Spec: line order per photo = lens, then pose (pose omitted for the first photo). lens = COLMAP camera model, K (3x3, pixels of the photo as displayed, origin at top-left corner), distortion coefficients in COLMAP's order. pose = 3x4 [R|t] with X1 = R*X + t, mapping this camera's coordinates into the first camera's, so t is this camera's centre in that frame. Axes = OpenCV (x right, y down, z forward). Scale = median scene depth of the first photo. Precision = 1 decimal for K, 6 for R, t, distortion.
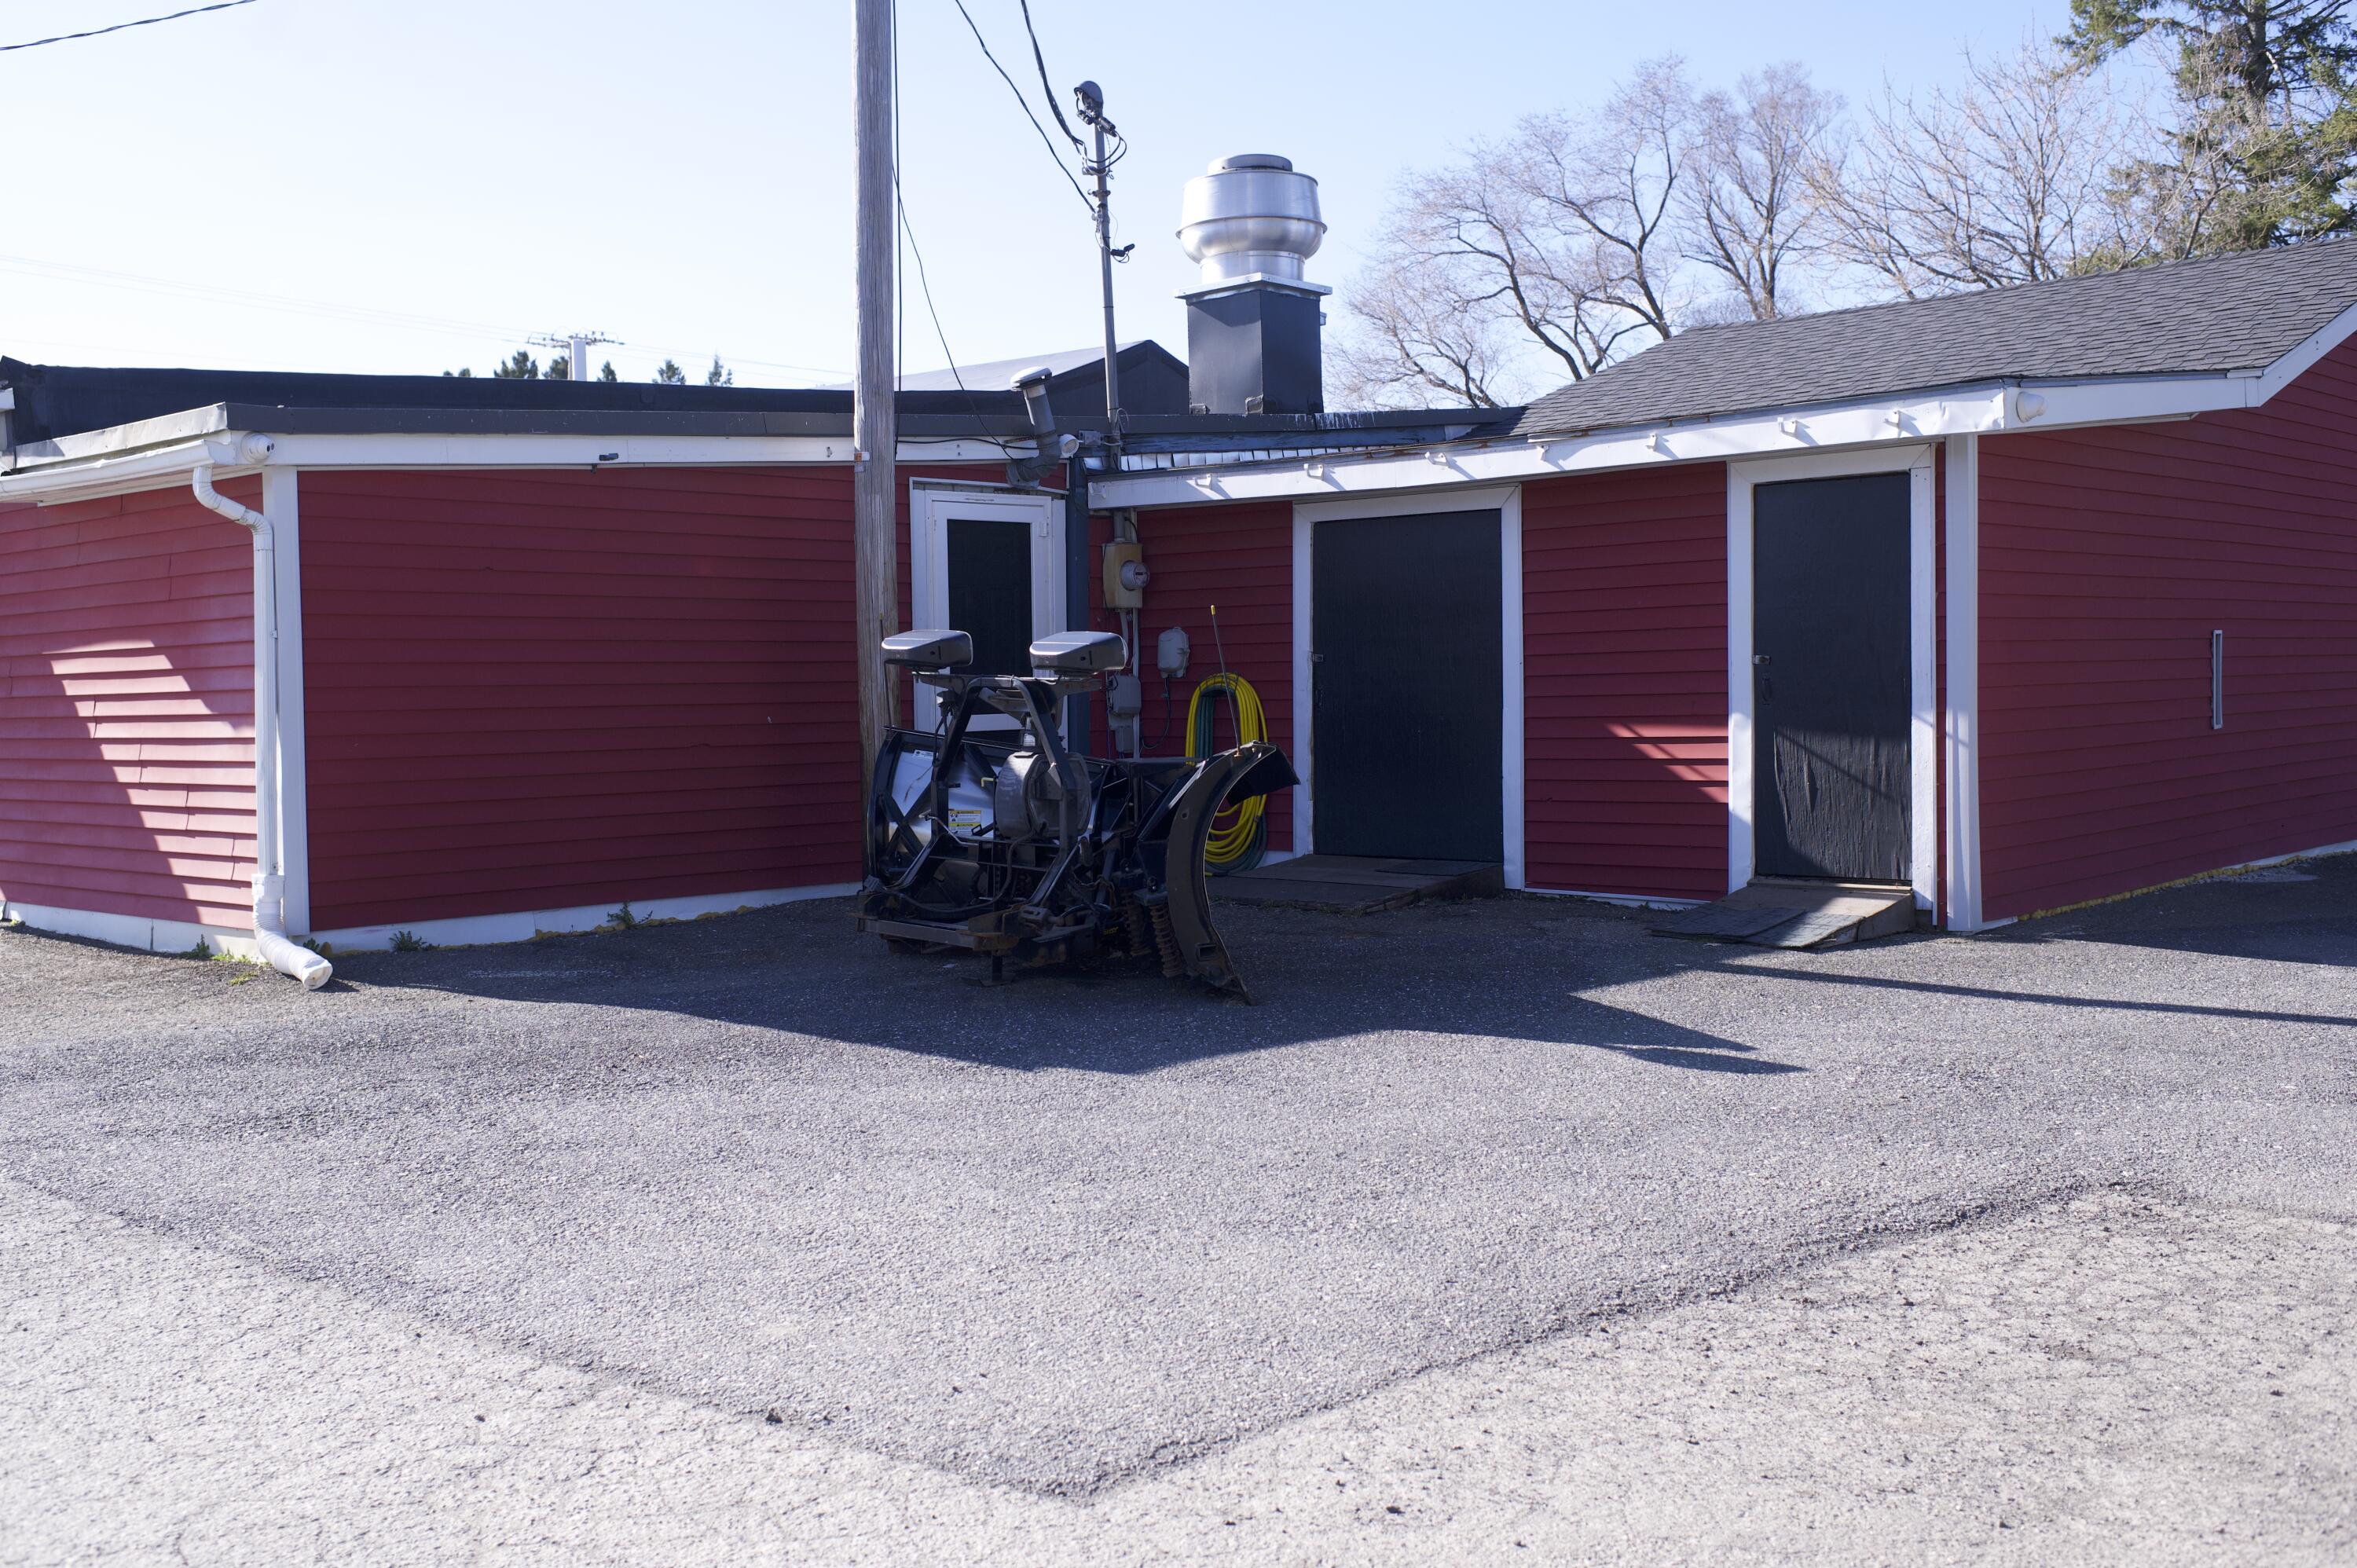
lens RADIAL K [[2343.8, 0, 1173.5], [0, 2343.8, 793.9], [0, 0, 1]] dist [0.006451, 0.000000]
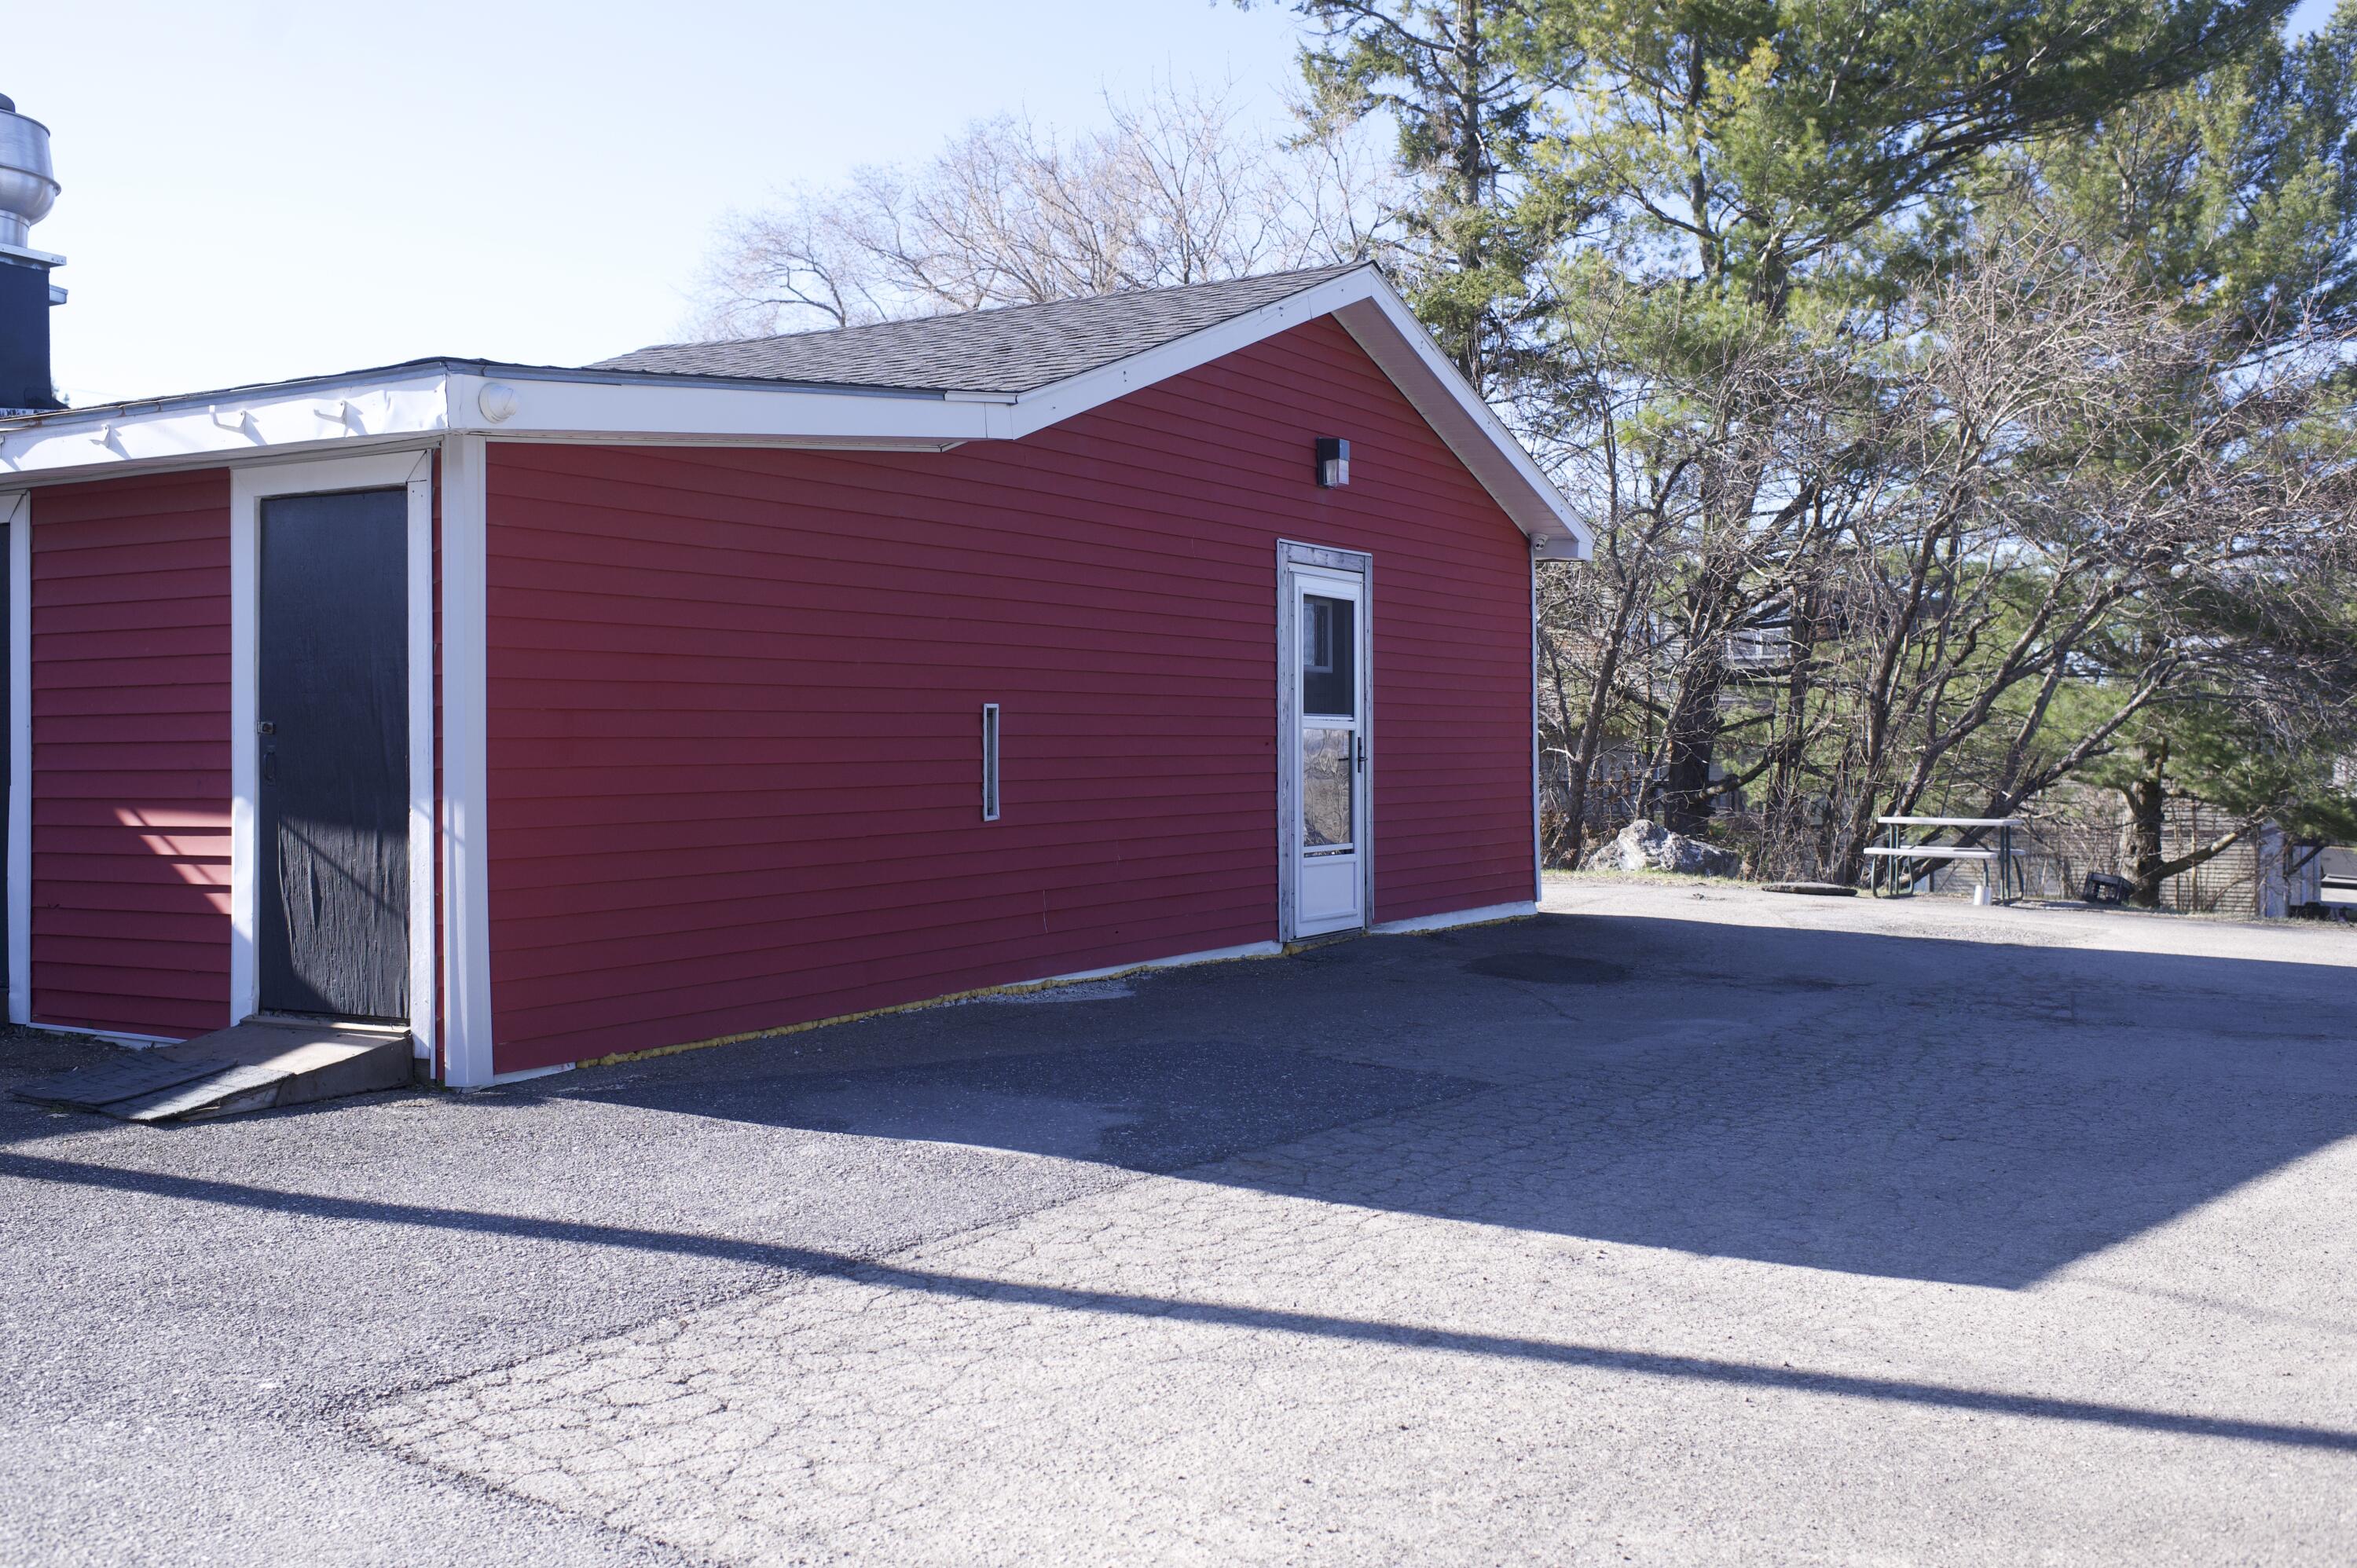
lens RADIAL K [[2343.8, 0, 1184.5], [0, 2343.8, 773.2], [0, 0, 1]] dist [0.006451, 0.000000]
pose [[0.974675, 0.014024, 0.223187, 0.368678], [-0.005810, 0.999283, -0.037416, -0.015263], [-0.223552, 0.035172, 0.974057, 0.187436]]
